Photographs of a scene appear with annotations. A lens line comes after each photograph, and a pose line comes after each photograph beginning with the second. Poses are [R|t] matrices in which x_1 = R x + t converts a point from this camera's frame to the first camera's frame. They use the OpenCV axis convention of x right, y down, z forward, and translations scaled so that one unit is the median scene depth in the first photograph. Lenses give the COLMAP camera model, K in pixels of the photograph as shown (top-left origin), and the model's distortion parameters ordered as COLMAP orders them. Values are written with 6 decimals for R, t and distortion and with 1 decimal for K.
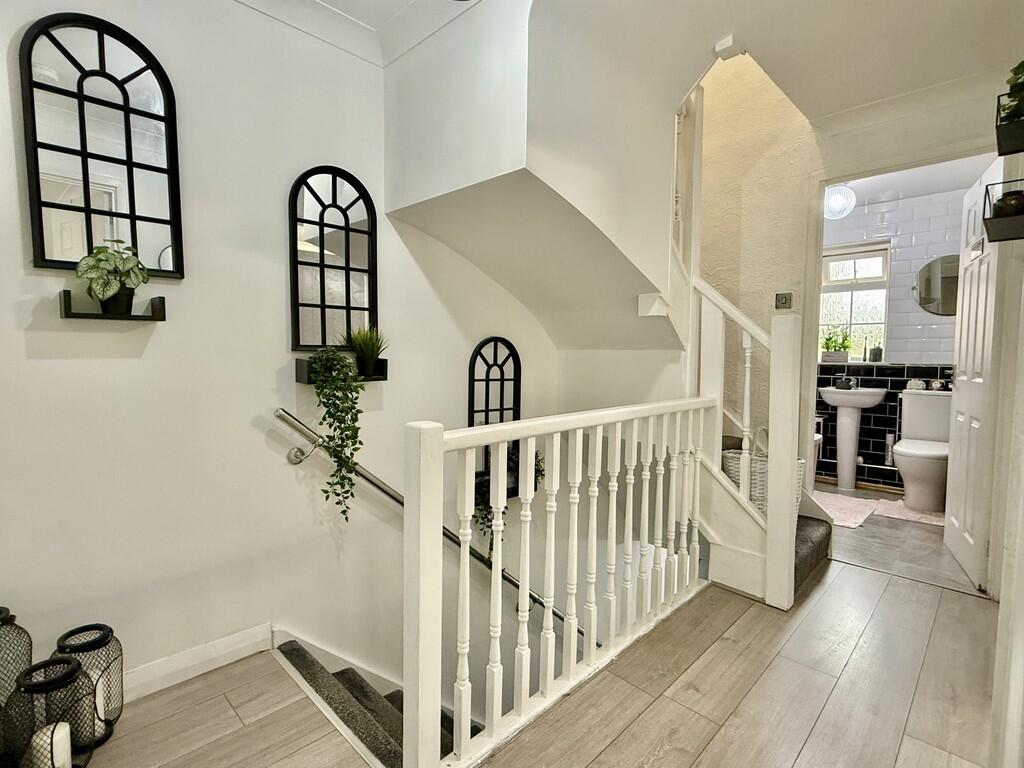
lens RADIAL K [[507.7, 0, 514.3], [0, 507.7, 382.5], [0, 0, 1]] dist [0.002418, 0.000124]
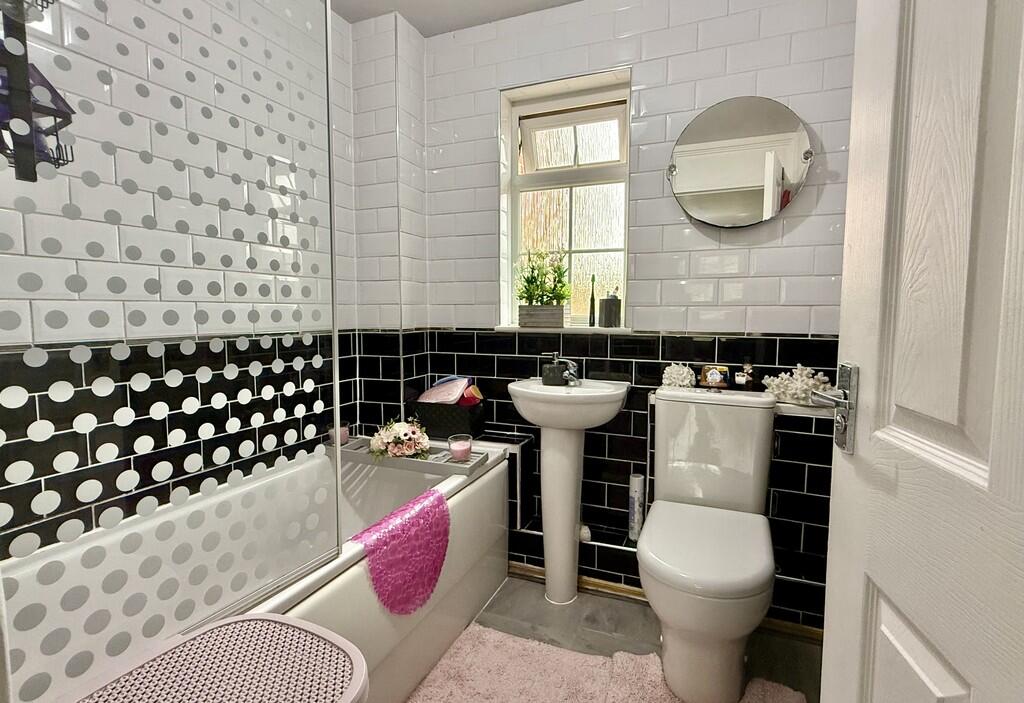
lens RADIAL K [[514.0, 0, 508.0], [0, 514.0, 349.4], [0, 0, 1]] dist [-0.003623, 0.000038]
pose [[0.929735, -0.042827, 0.365732, 0.440405], [0.028556, 0.998608, 0.044345, -0.044265], [-0.367122, -0.030785, 0.929663, 0.578295]]
